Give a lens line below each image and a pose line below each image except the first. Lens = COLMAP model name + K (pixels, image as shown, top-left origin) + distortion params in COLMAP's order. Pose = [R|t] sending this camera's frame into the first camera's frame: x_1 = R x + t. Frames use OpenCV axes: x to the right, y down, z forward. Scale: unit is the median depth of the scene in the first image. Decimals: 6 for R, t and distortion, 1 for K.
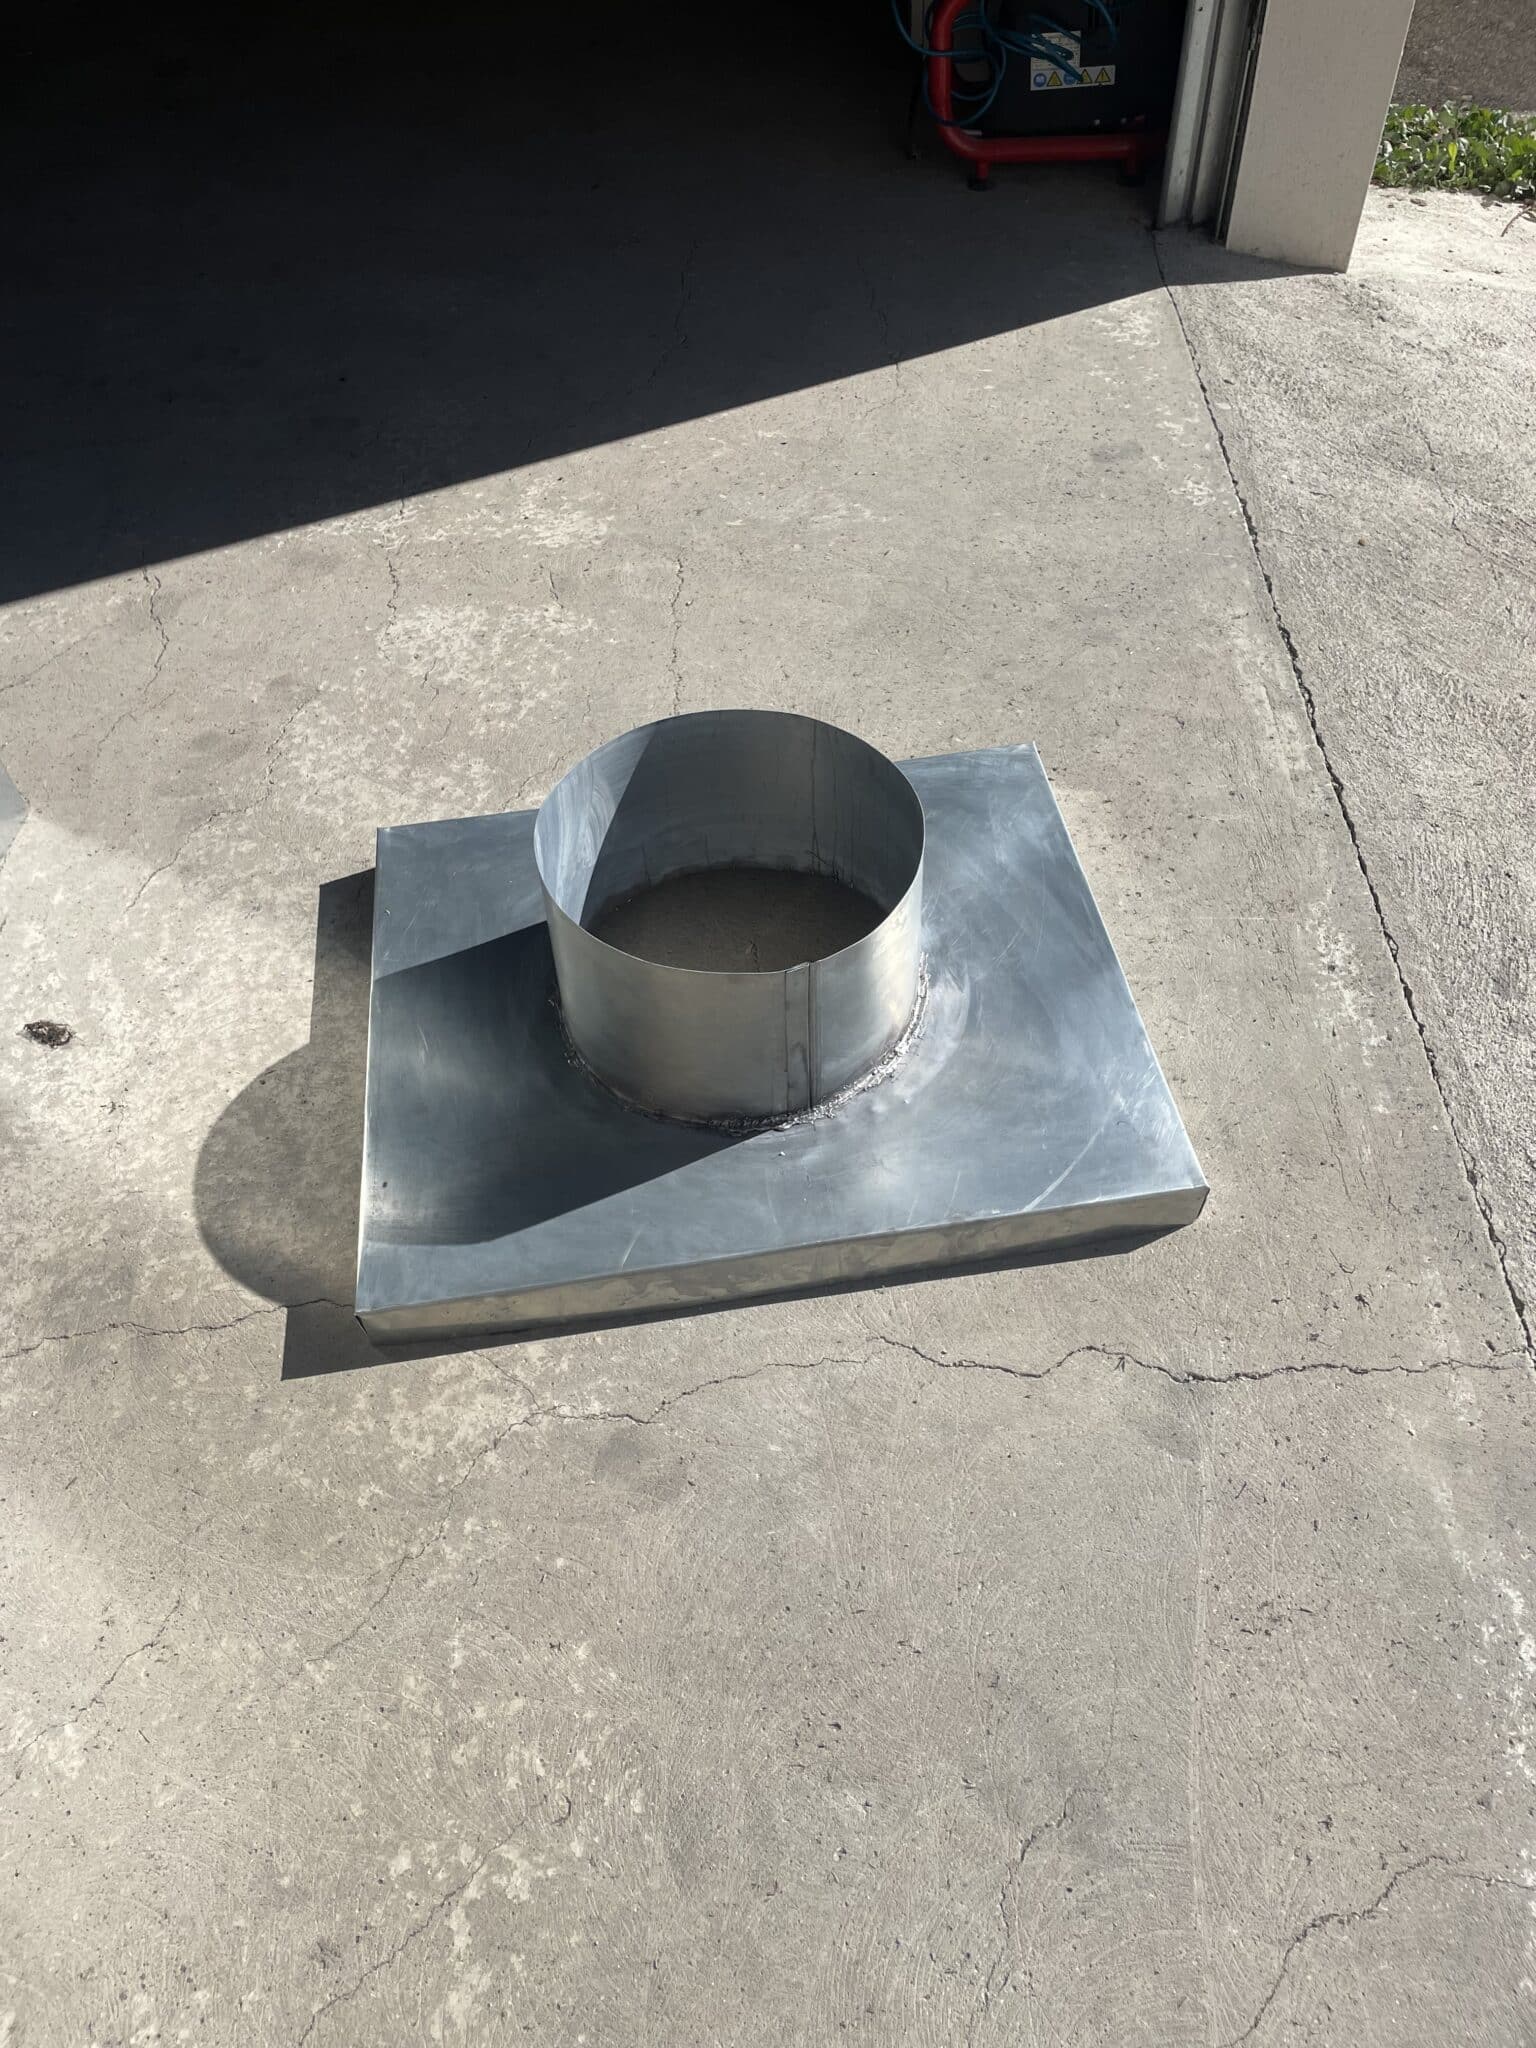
lens RADIAL K [[1555.5, 0, 766.4], [0, 1555.5, 1025.5], [0, 0, 1]] dist [0.091906, -0.125242]
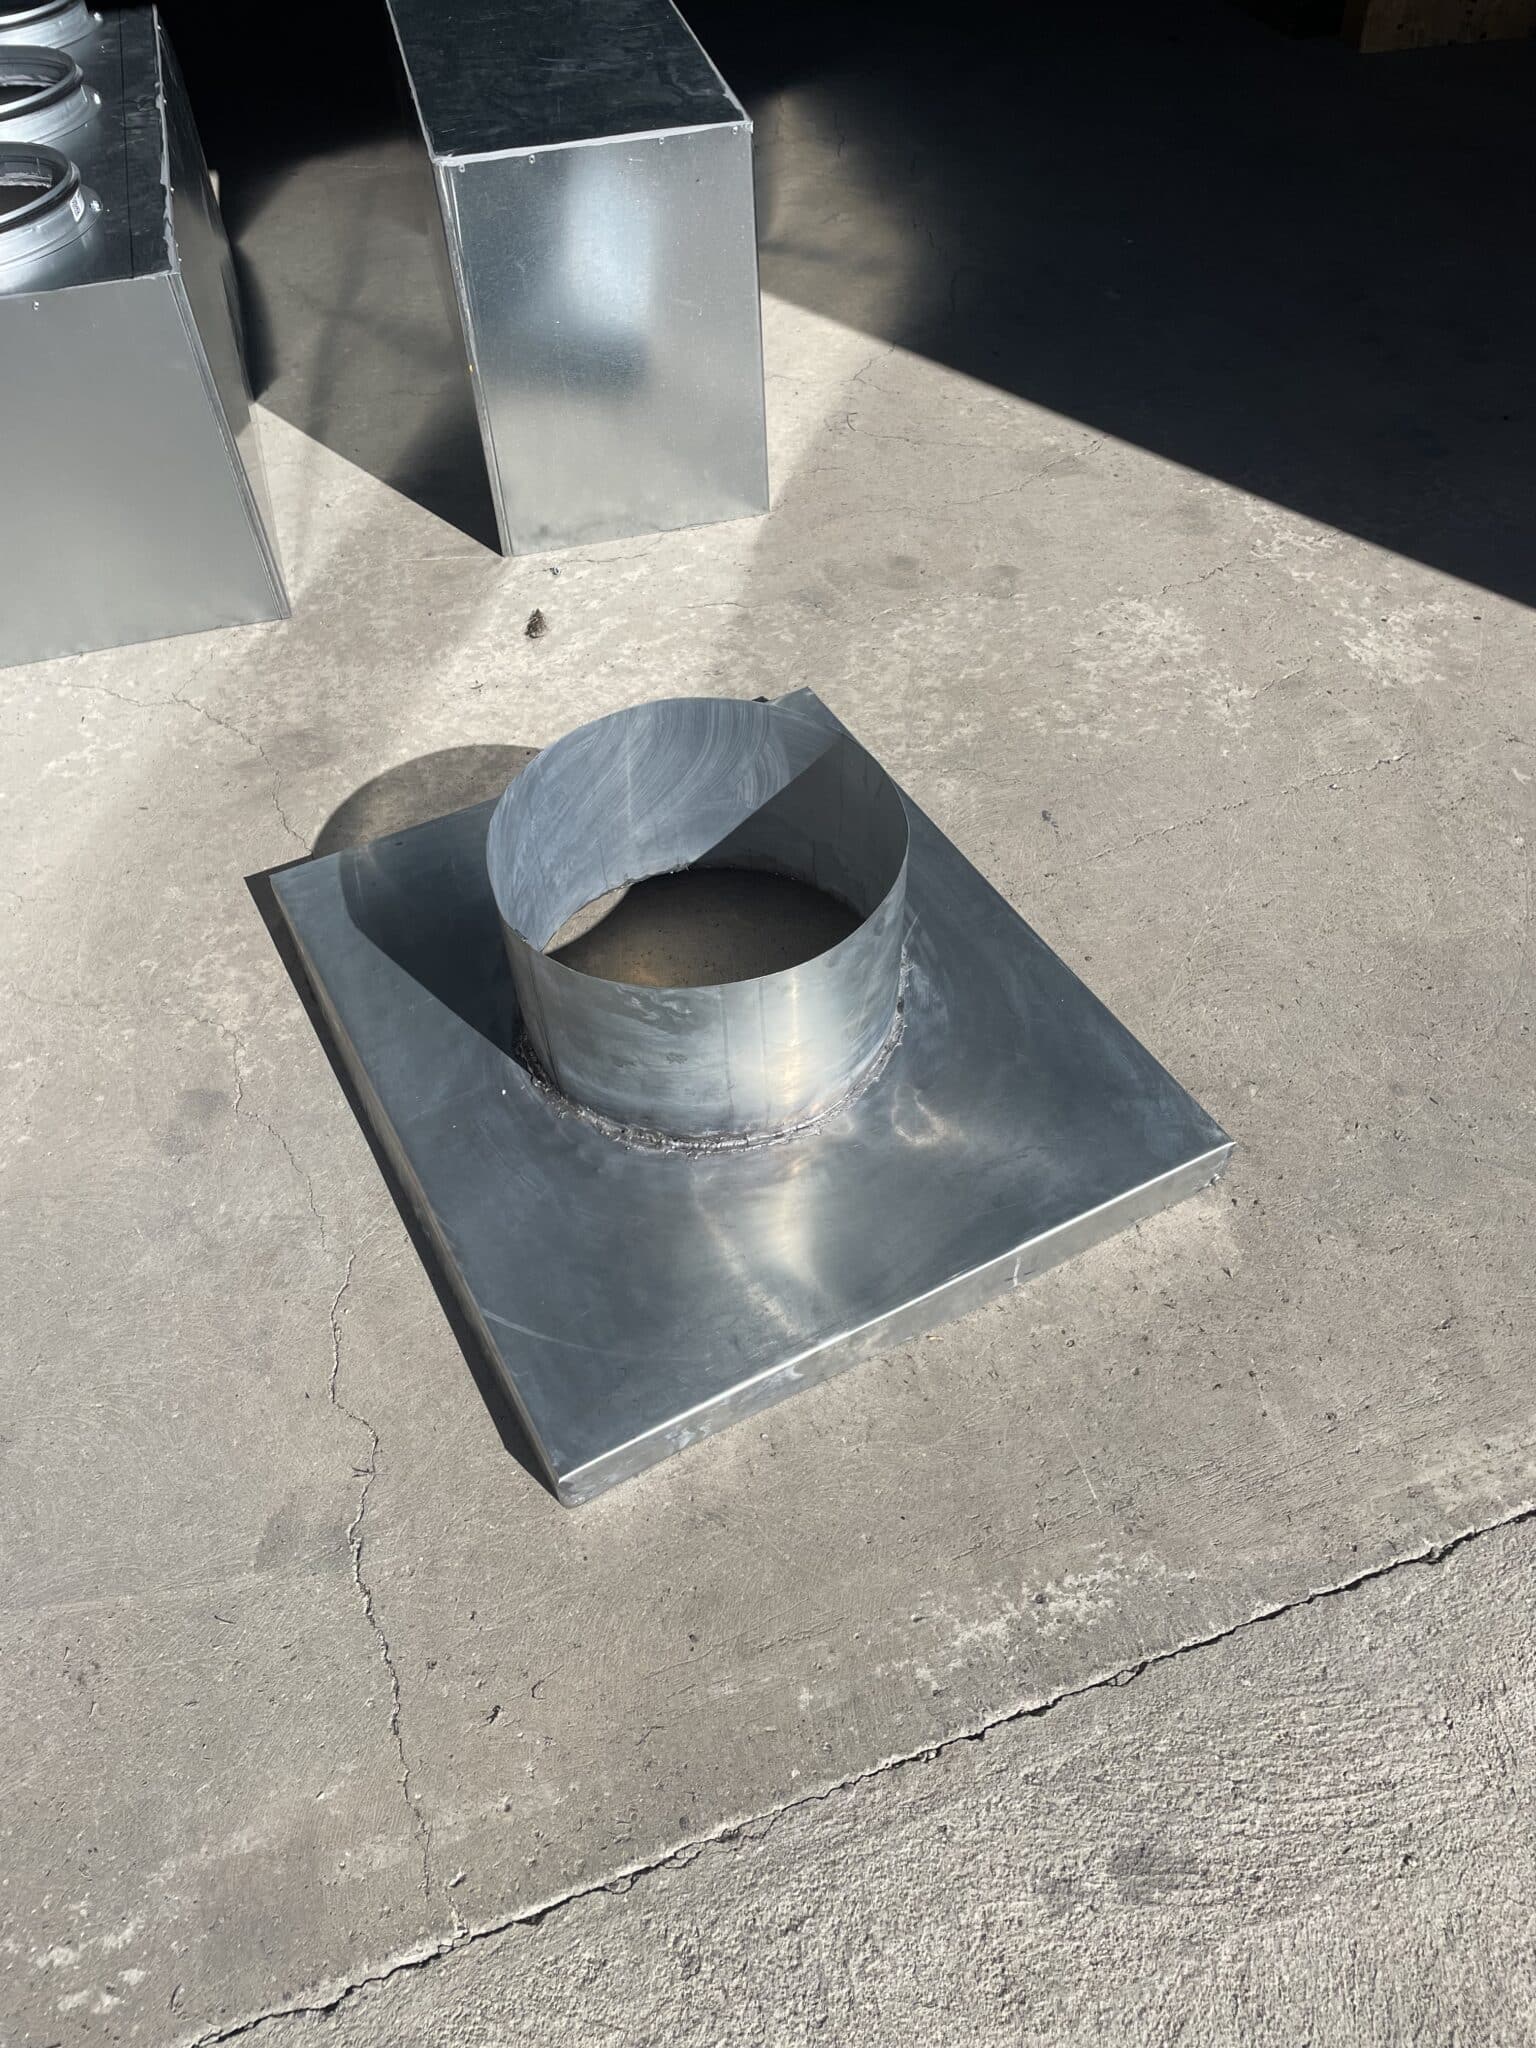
lens RADIAL K [[1552.9, 0, 782.8], [0, 1552.9, 1013.8], [0, 0, 1]] dist [0.095442, -0.125635]
pose [[0.350585, 0.726531, -0.590968, 0.531551], [-0.697350, 0.623718, 0.353098, -0.360408], [0.625135, 0.288321, 0.725312, 0.329577]]
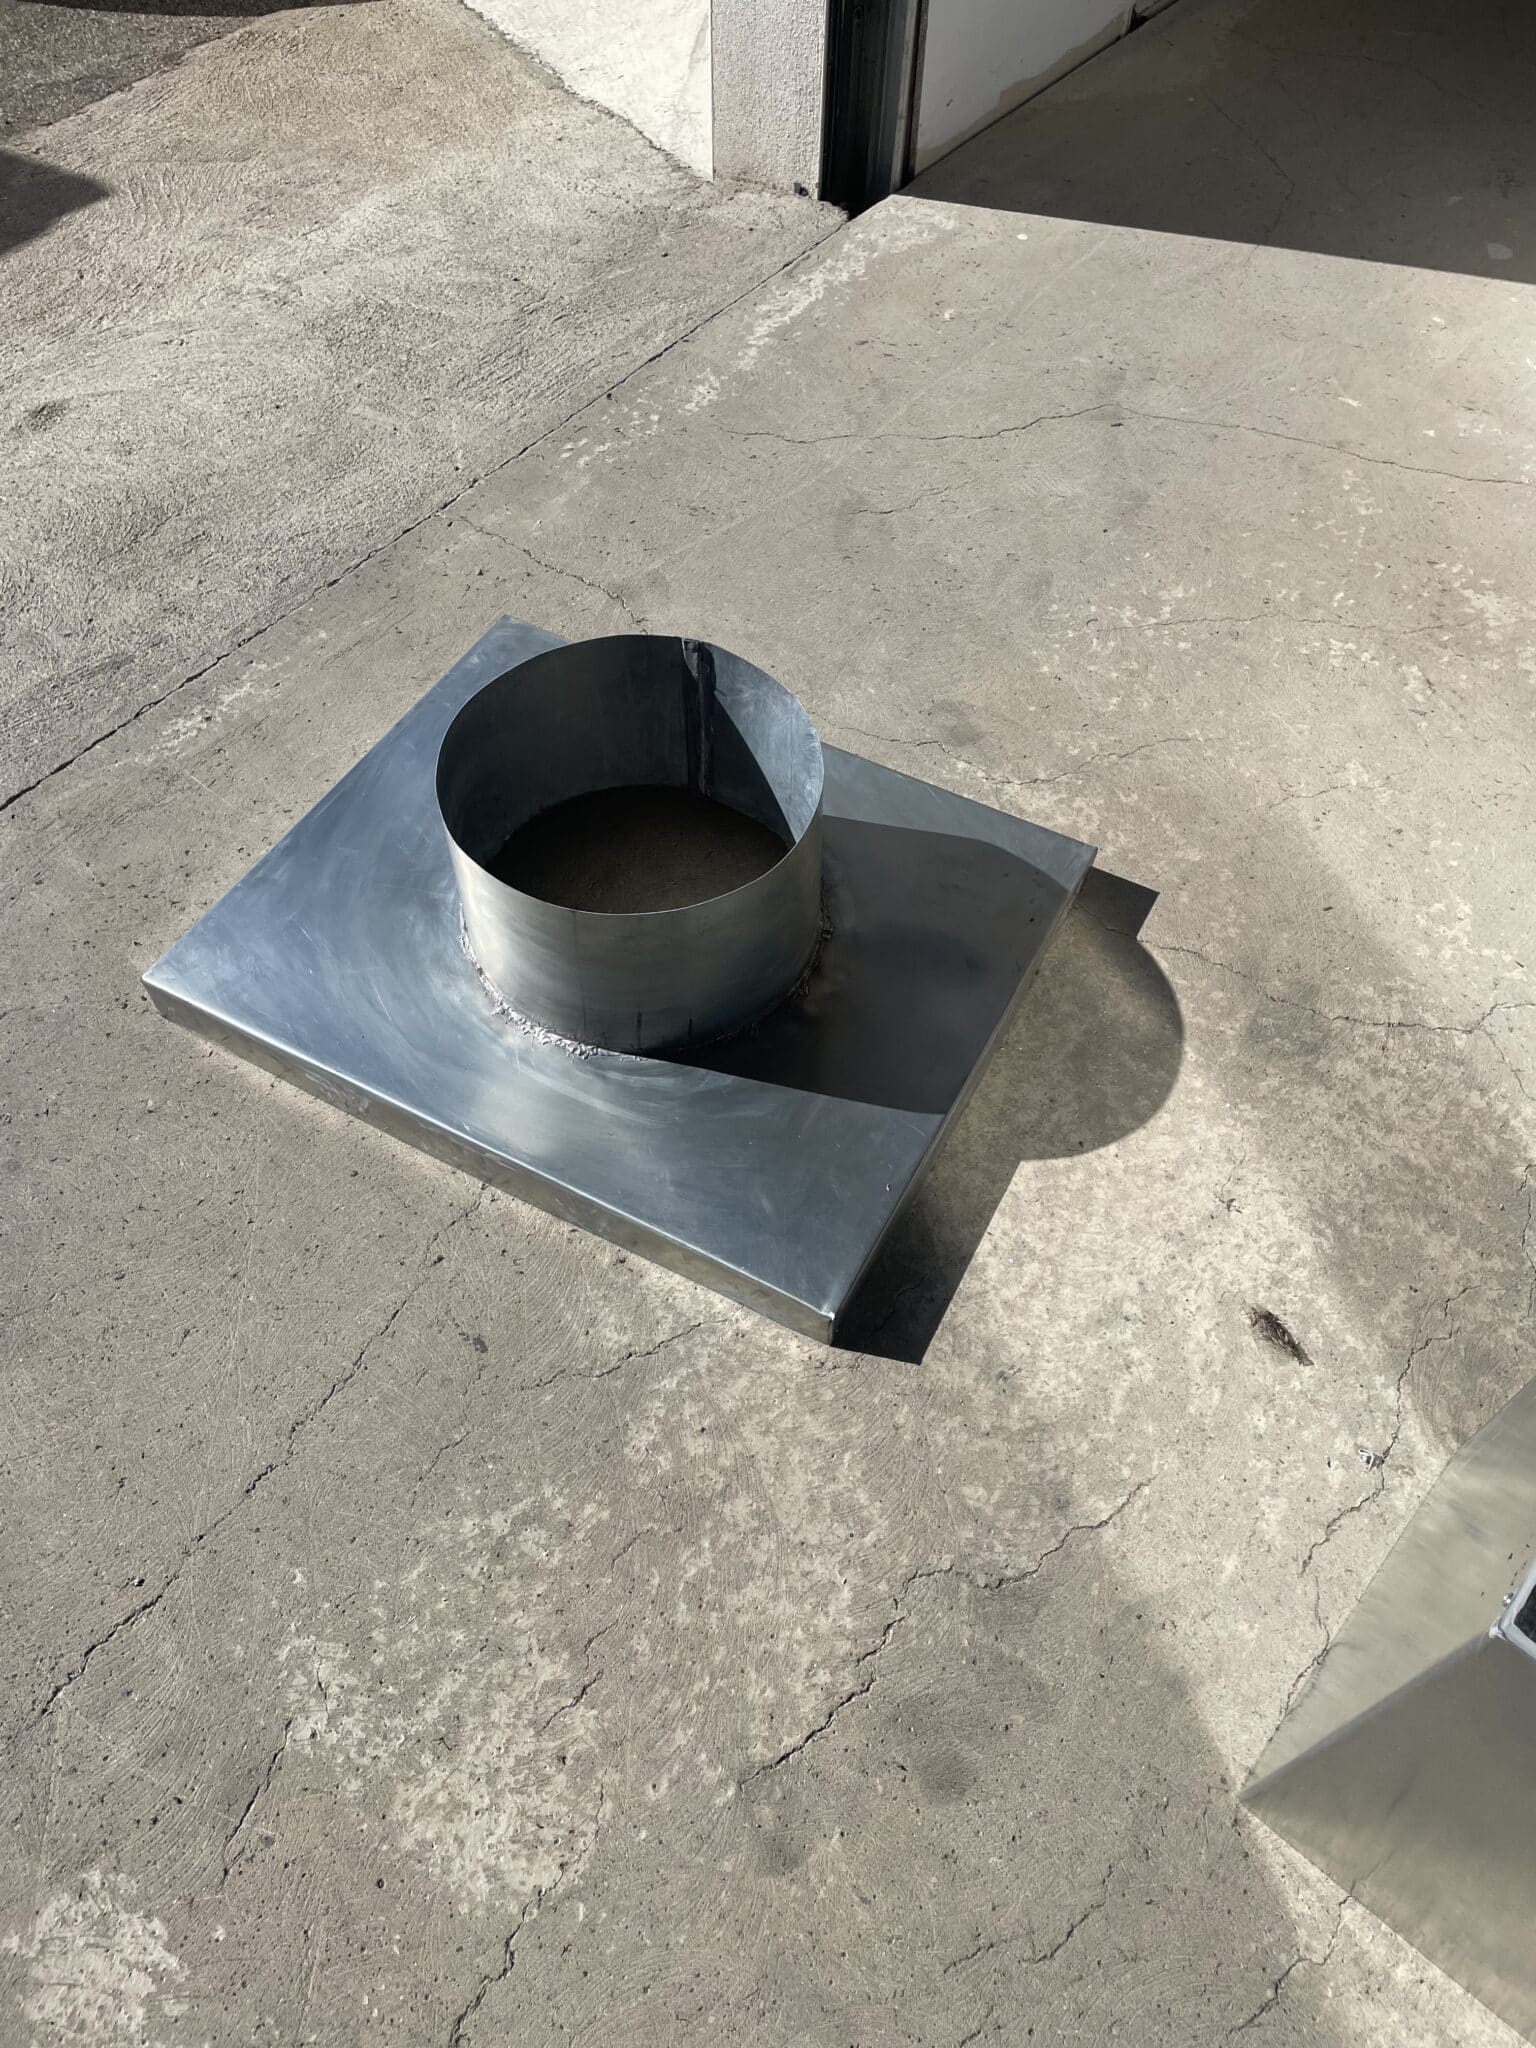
lens RADIAL K [[1555.5, 0, 766.4], [0, 1555.5, 1025.5], [0, 0, 1]] dist [0.091906, -0.125242]
pose [[-0.811376, -0.461541, 0.358676, -0.453148], [0.444506, -0.088721, 0.891371, -0.855170], [-0.379582, 0.882671, 0.277144, 0.711812]]
